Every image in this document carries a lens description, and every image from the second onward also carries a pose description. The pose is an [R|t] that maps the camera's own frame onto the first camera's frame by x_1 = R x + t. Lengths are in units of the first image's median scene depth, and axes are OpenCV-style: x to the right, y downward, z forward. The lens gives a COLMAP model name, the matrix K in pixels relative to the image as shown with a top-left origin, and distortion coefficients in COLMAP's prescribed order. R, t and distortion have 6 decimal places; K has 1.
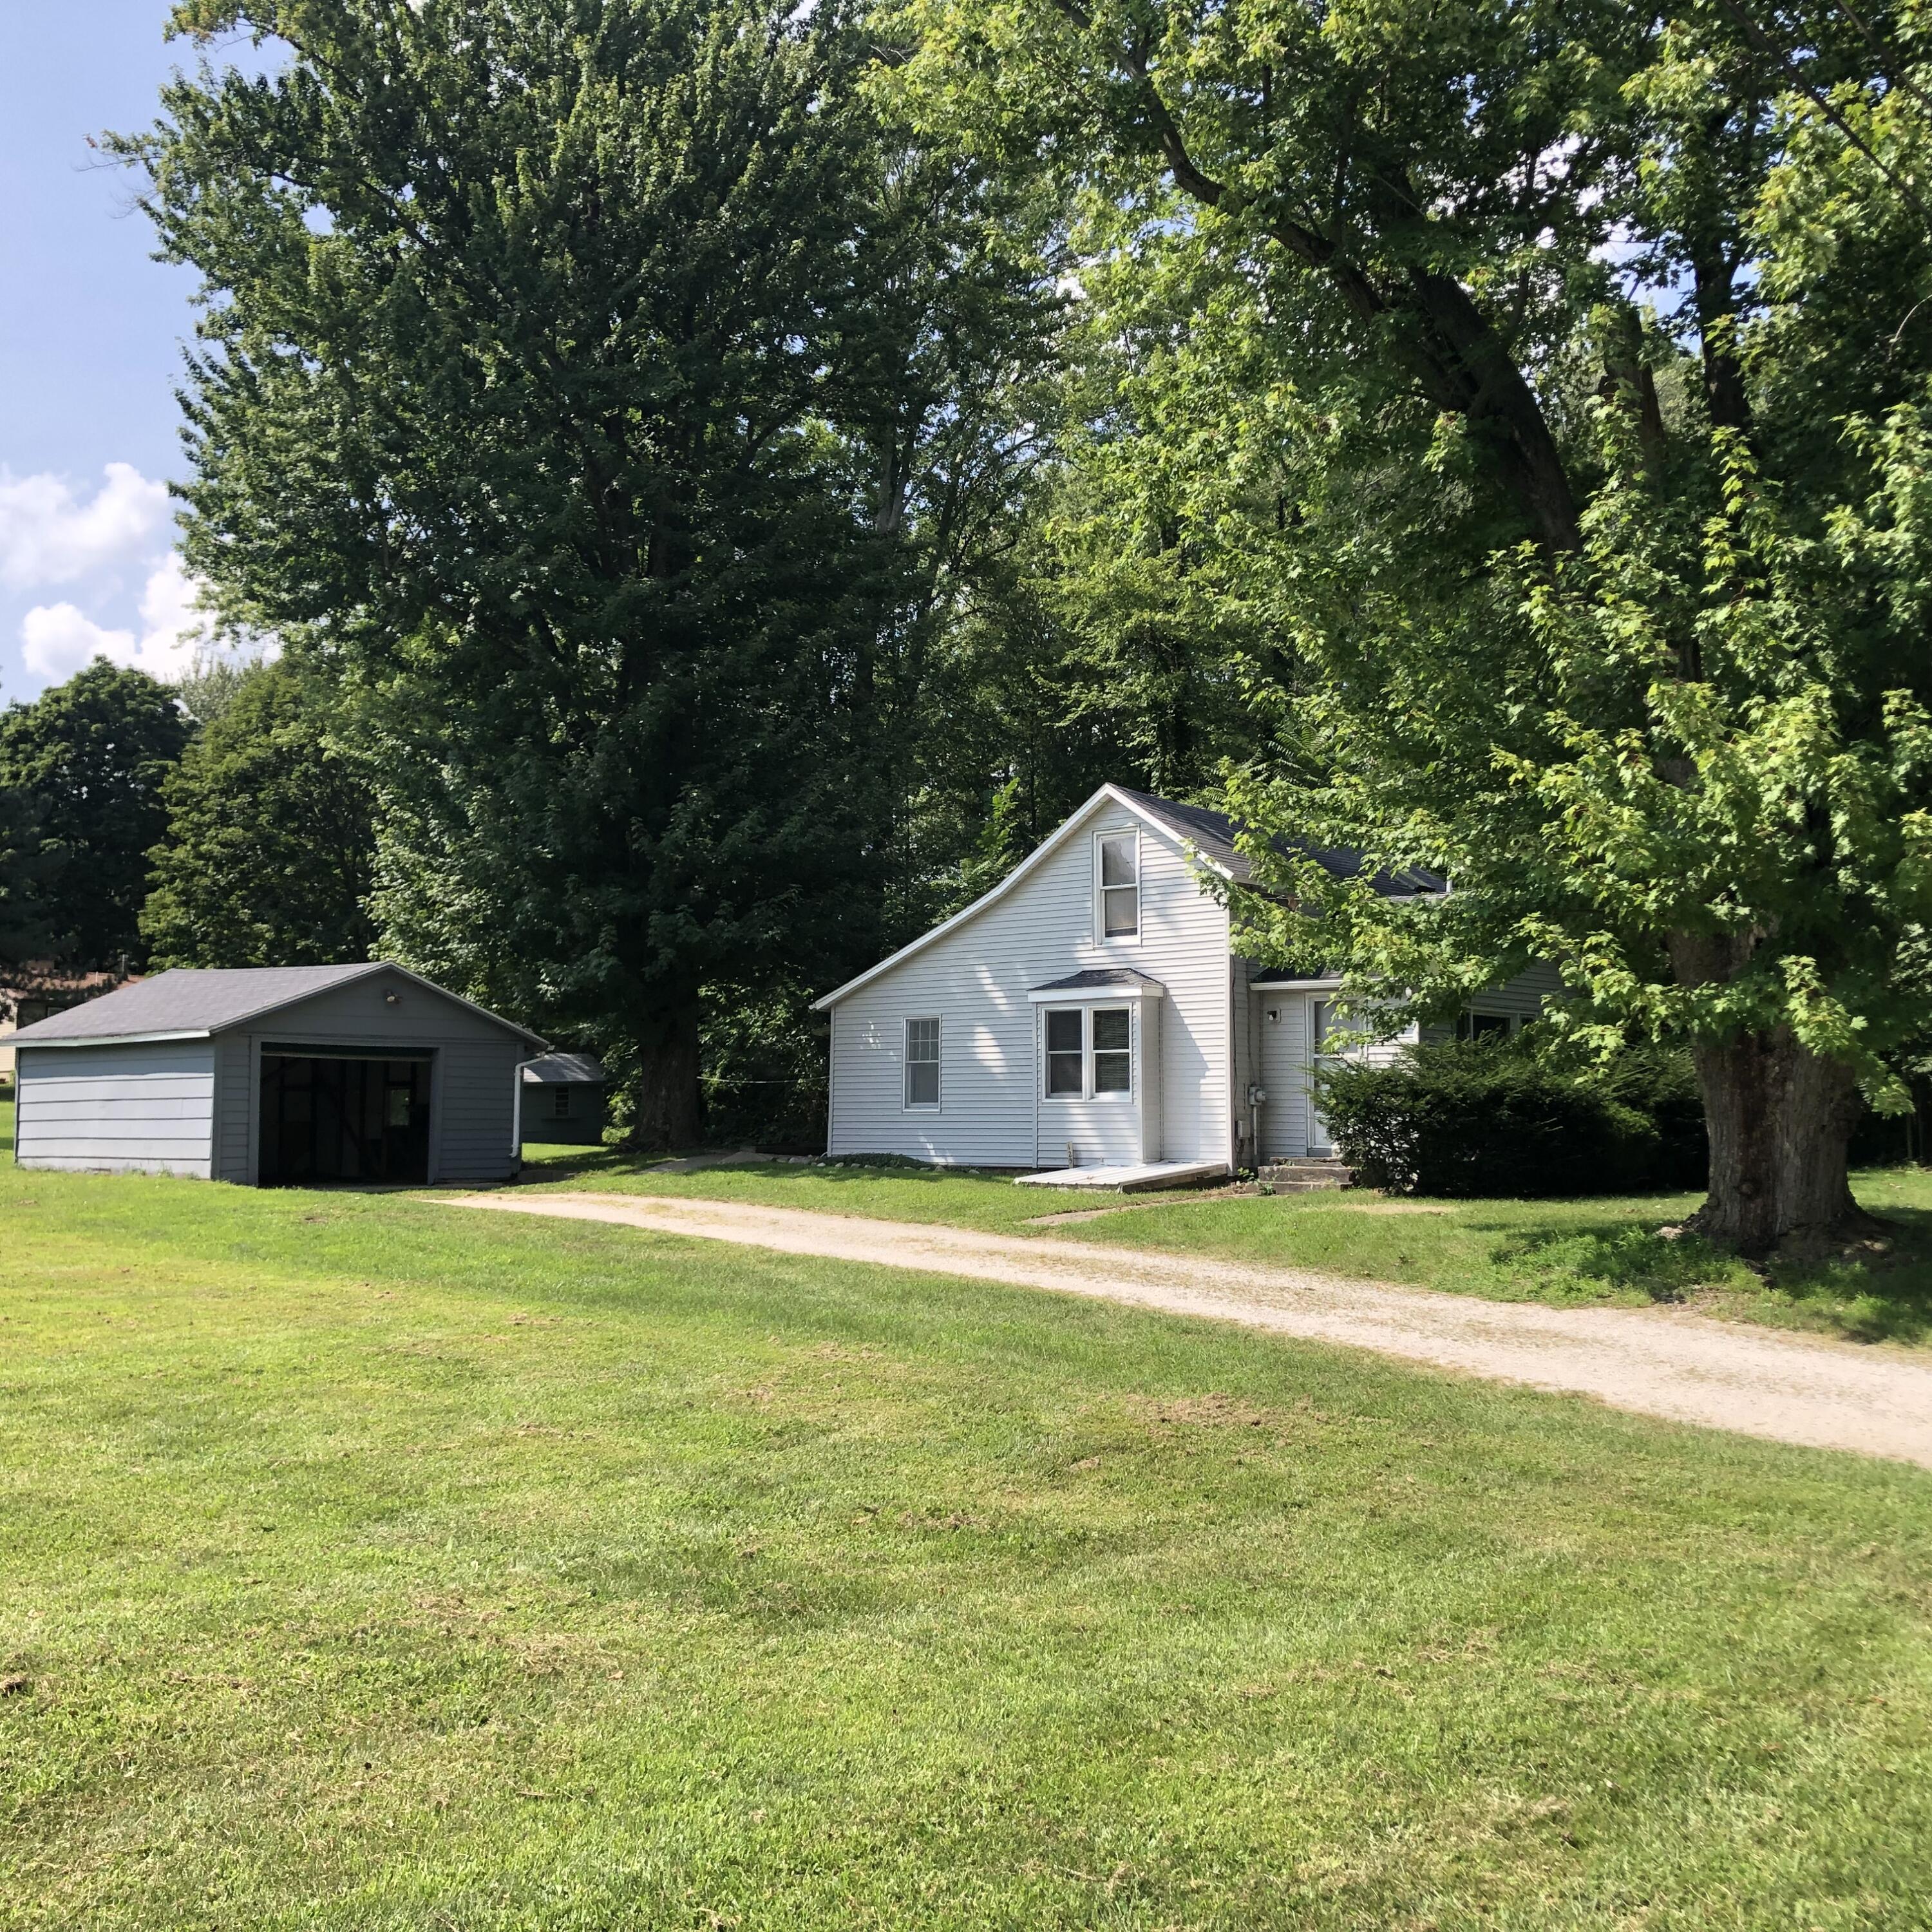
lens RADIAL K [[2092.8, 0, 975.4], [0, 2092.8, 985.2], [0, 0, 1]] dist [0.088400, 0.000000]
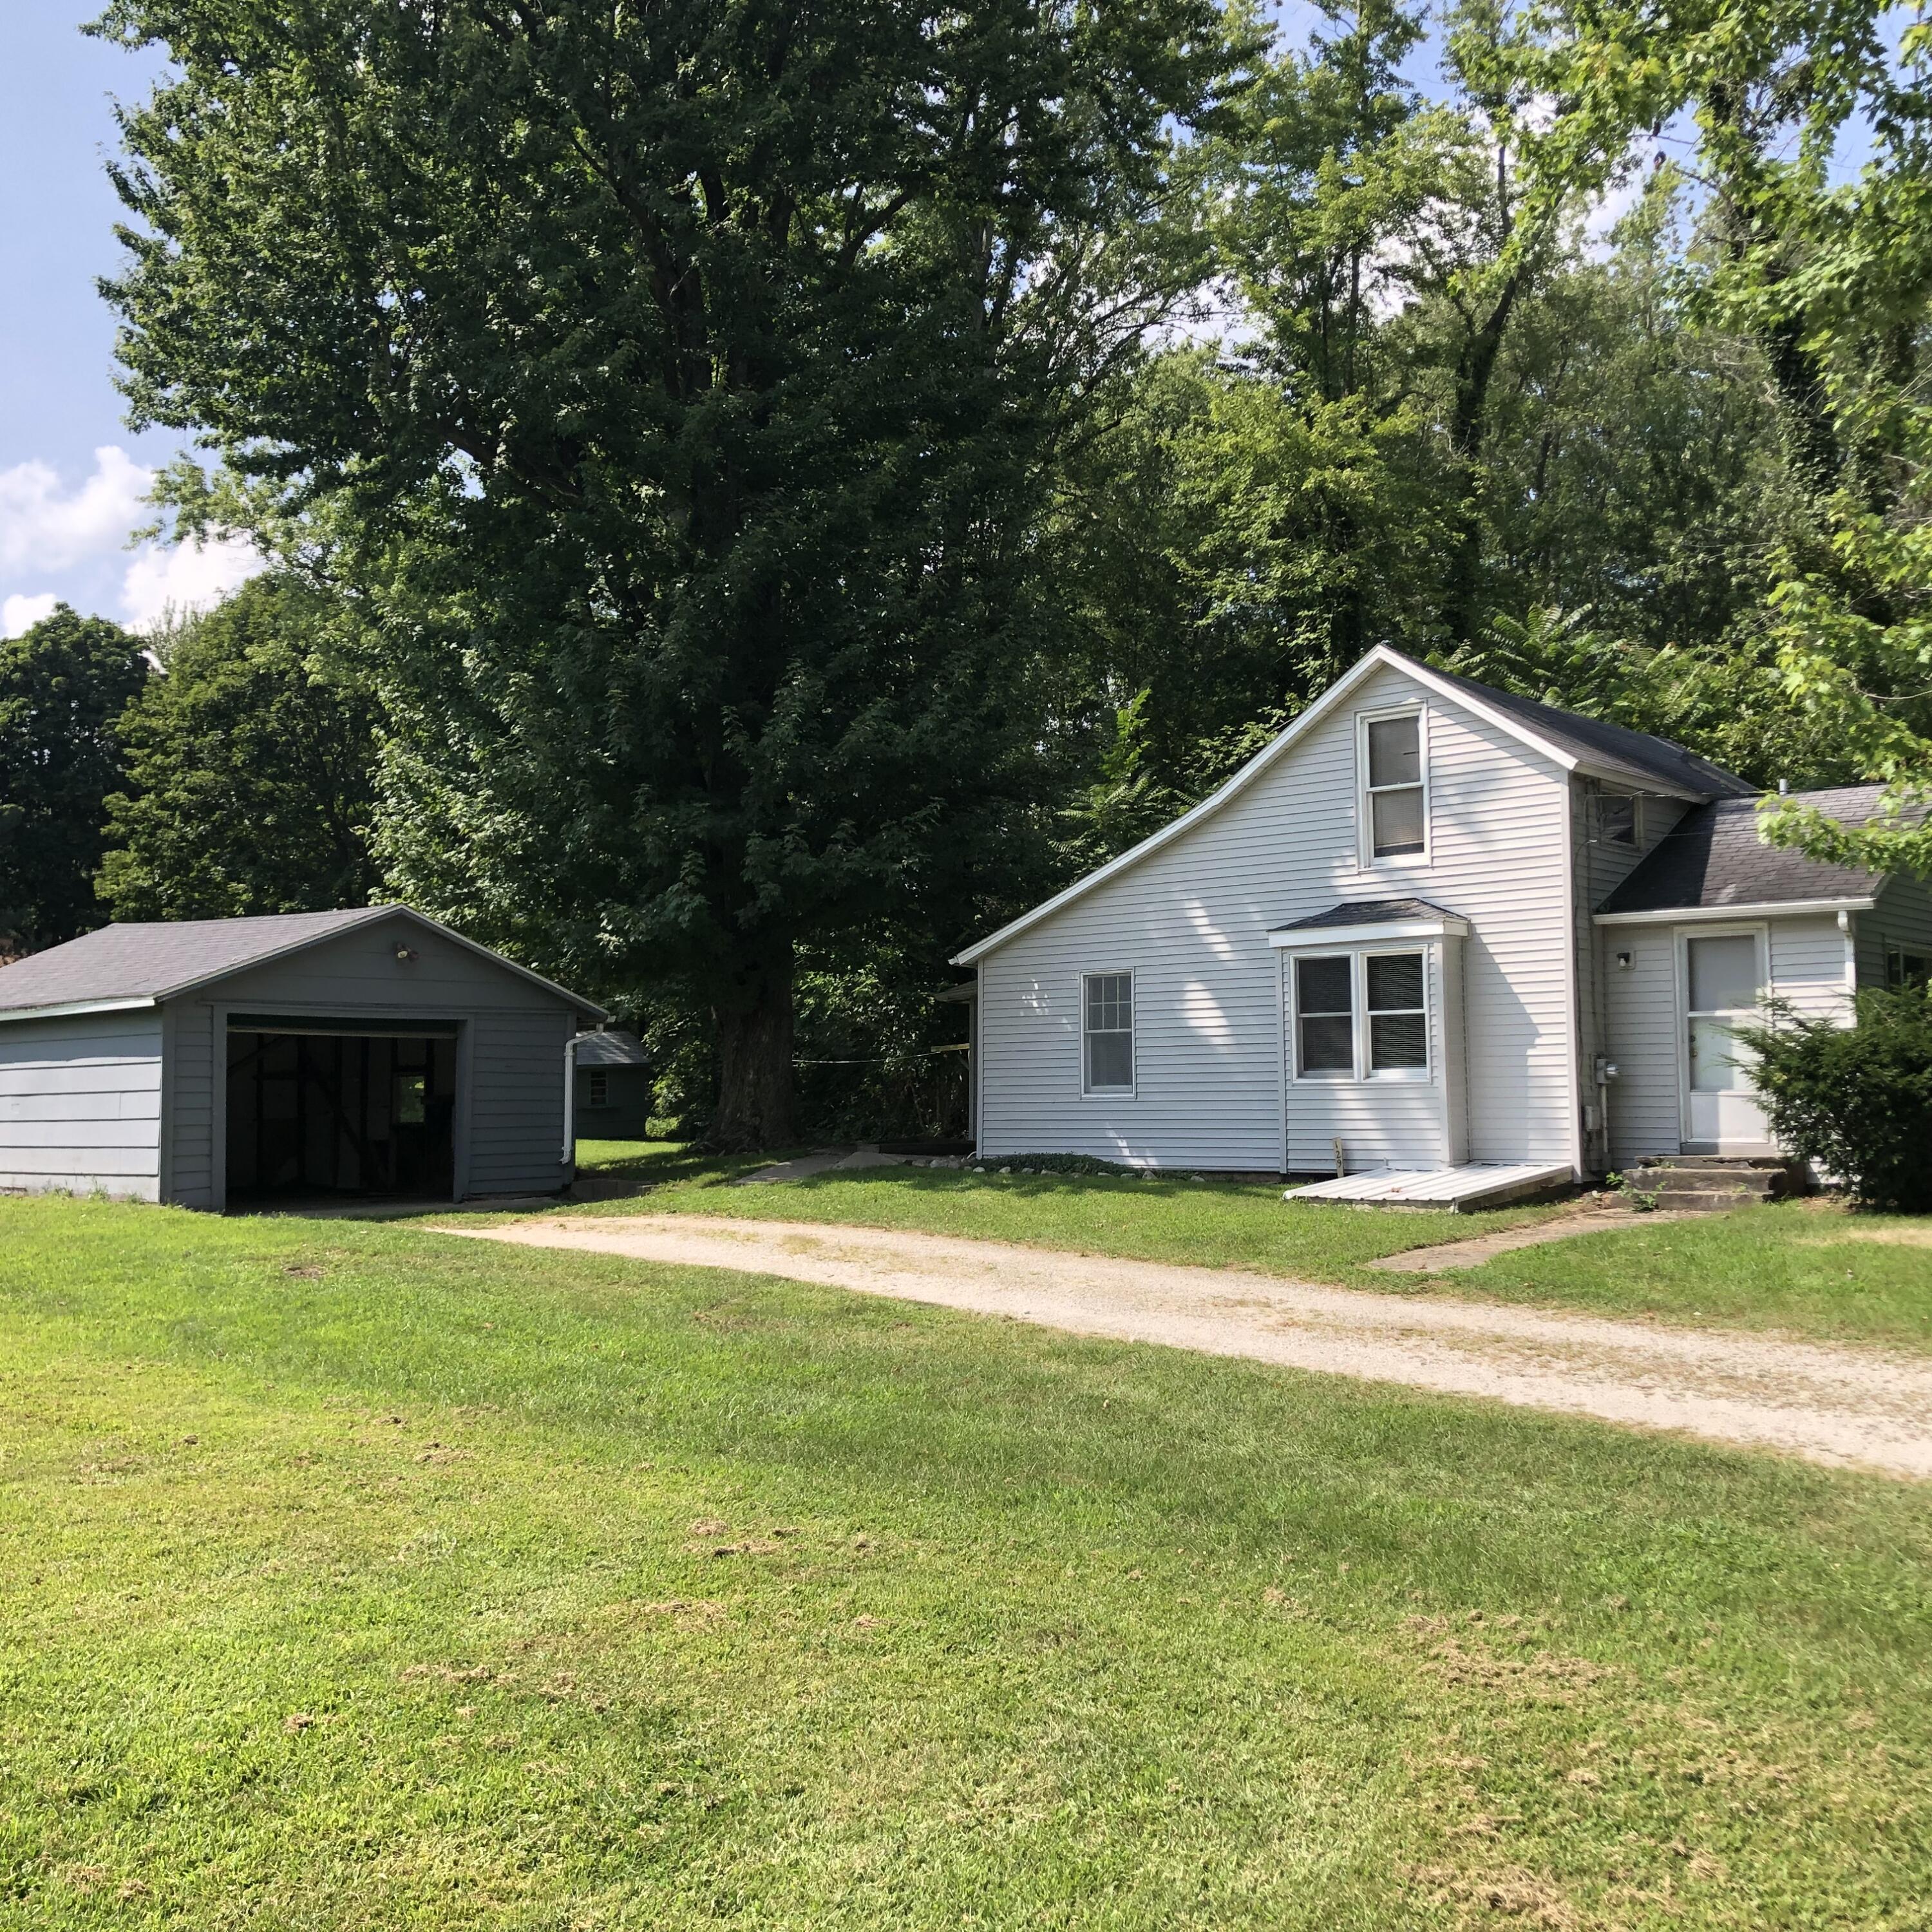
lens RADIAL K [[2092.8, 0, 961.9], [0, 2092.8, 950.1], [0, 0, 1]] dist [0.088400, 0.000000]
pose [[0.999927, -0.012090, 0.000162, -0.077766], [0.012090, 0.999903, -0.006906, 0.012223], [-0.000078, 0.006908, 0.999976, 0.248912]]
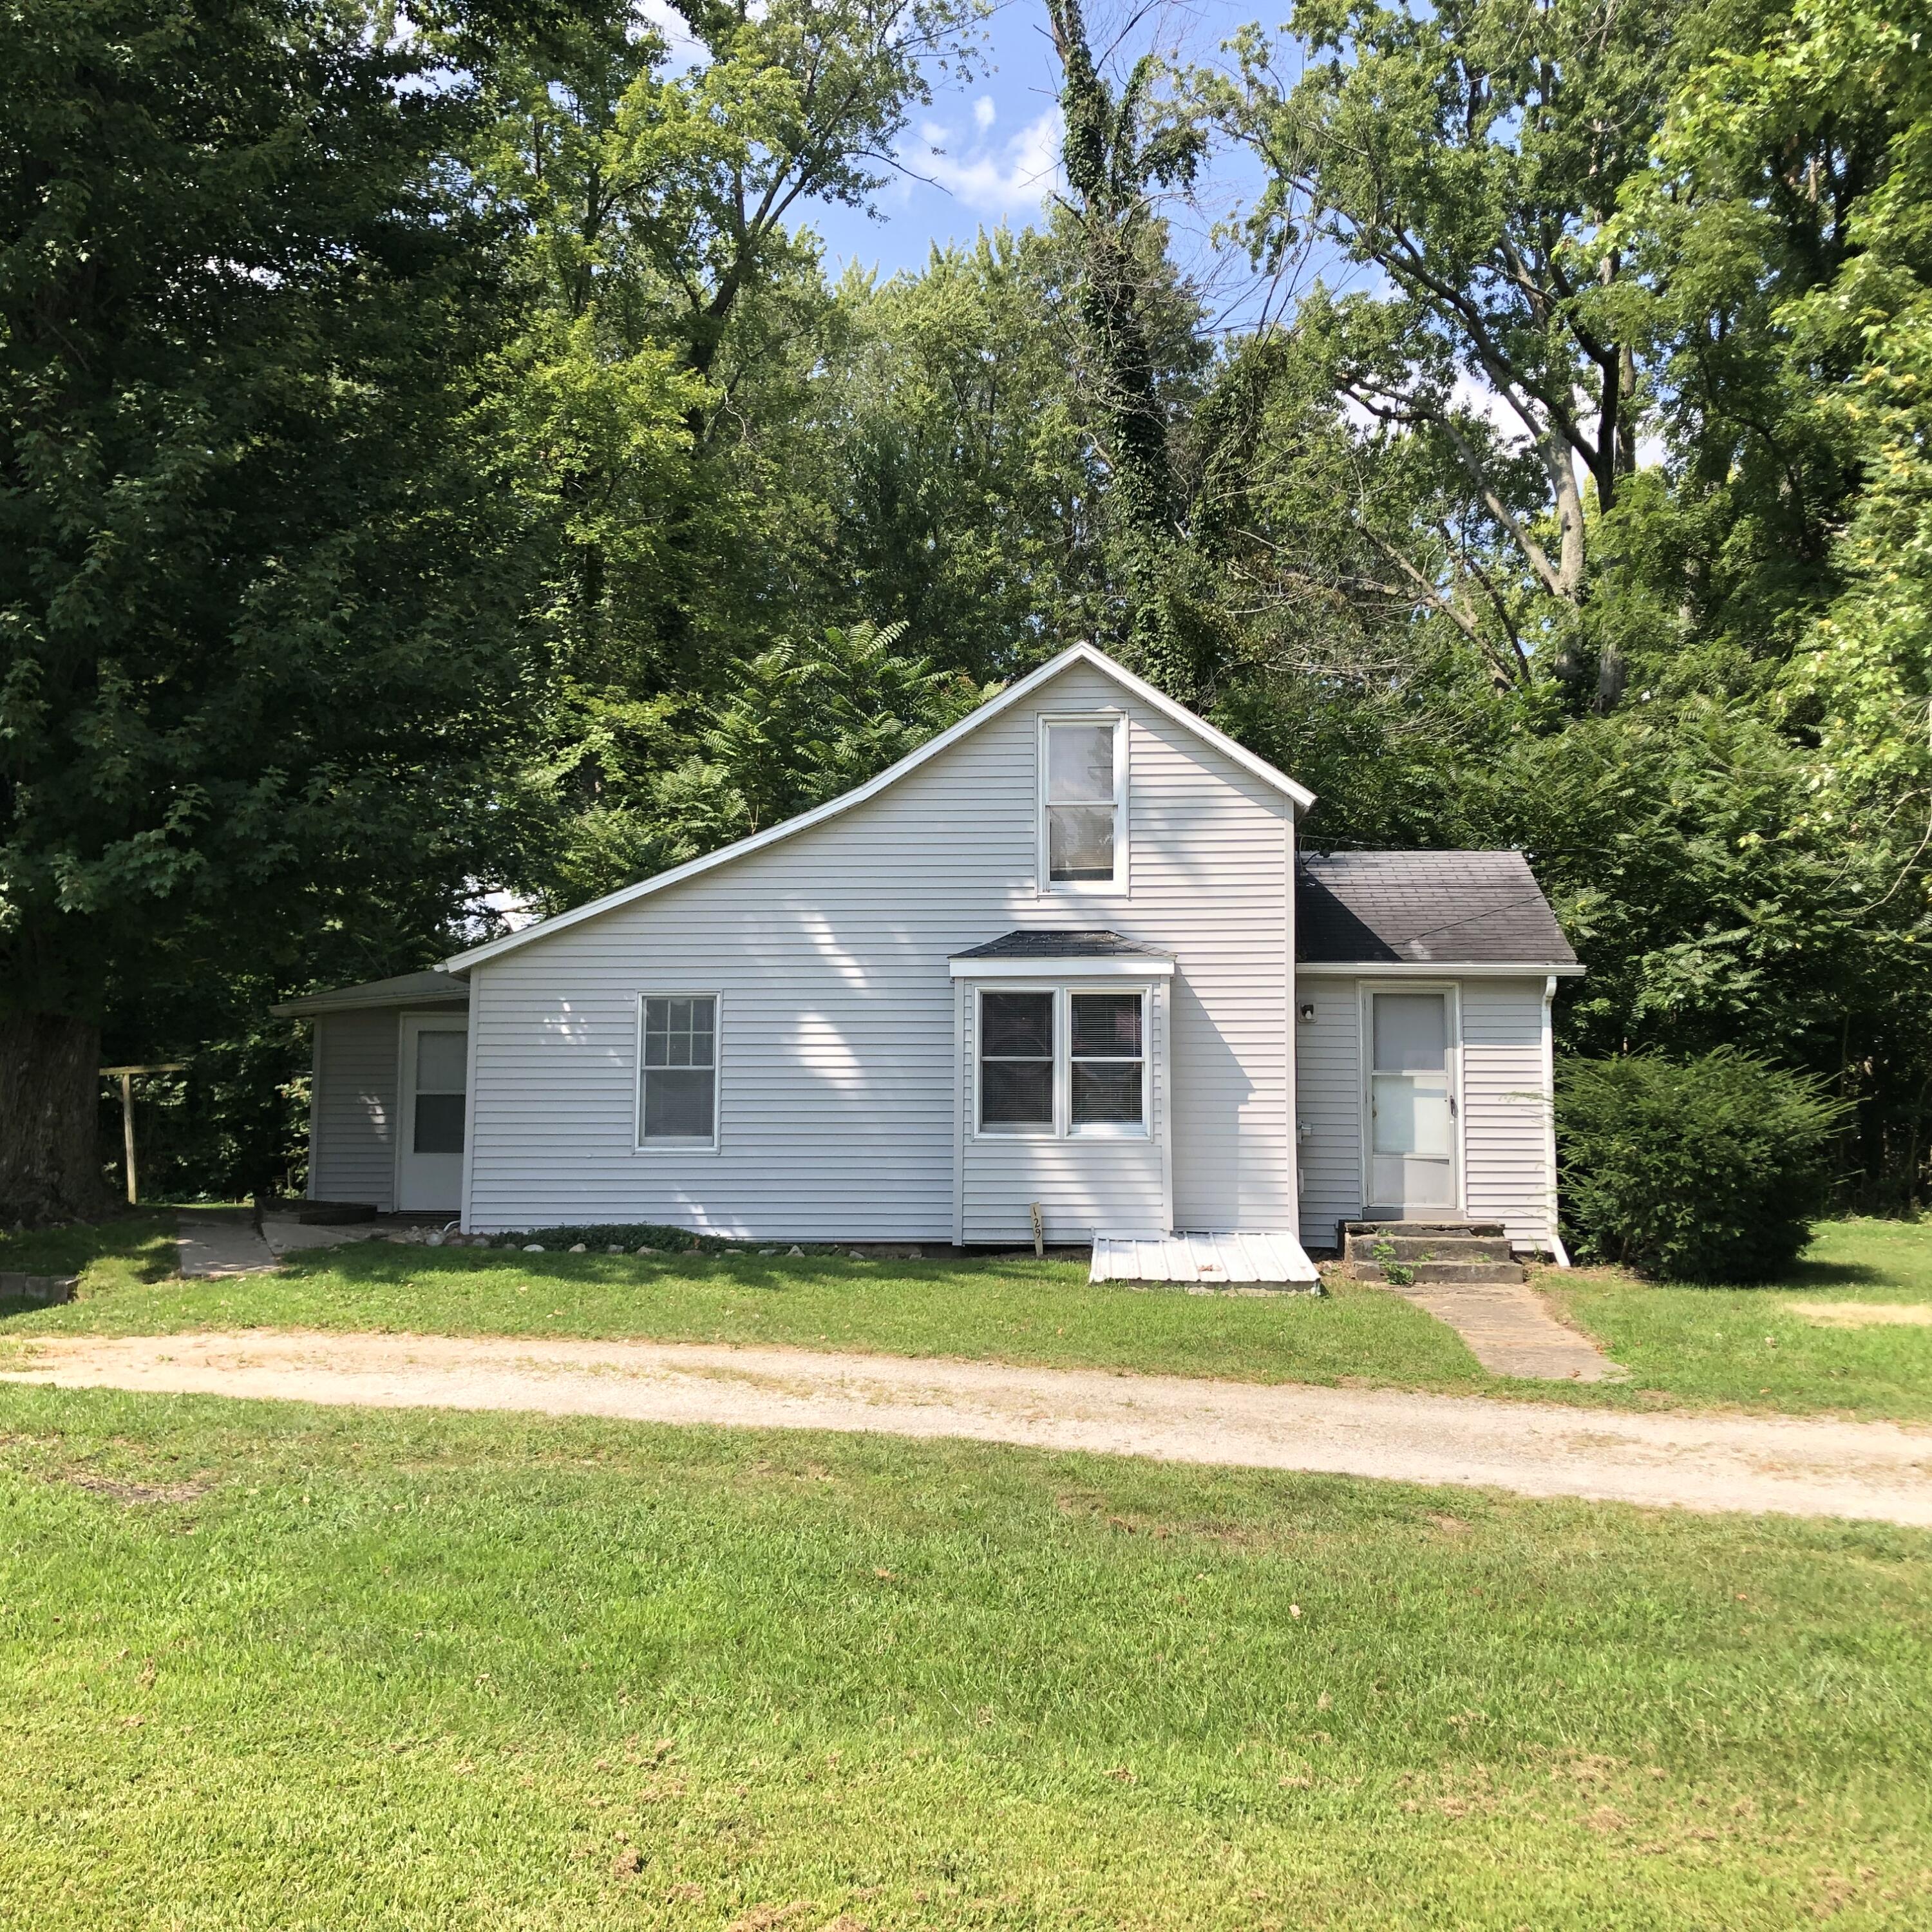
lens RADIAL K [[2092.8, 0, 974.1], [0, 2092.8, 956.5], [0, 0, 1]] dist [0.088400, 0.000000]
pose [[0.783612, 0.044983, 0.619620, -0.331143], [-0.042002, 0.998929, -0.019401, 0.013148], [-0.619829, -0.010823, 0.784662, 0.479173]]
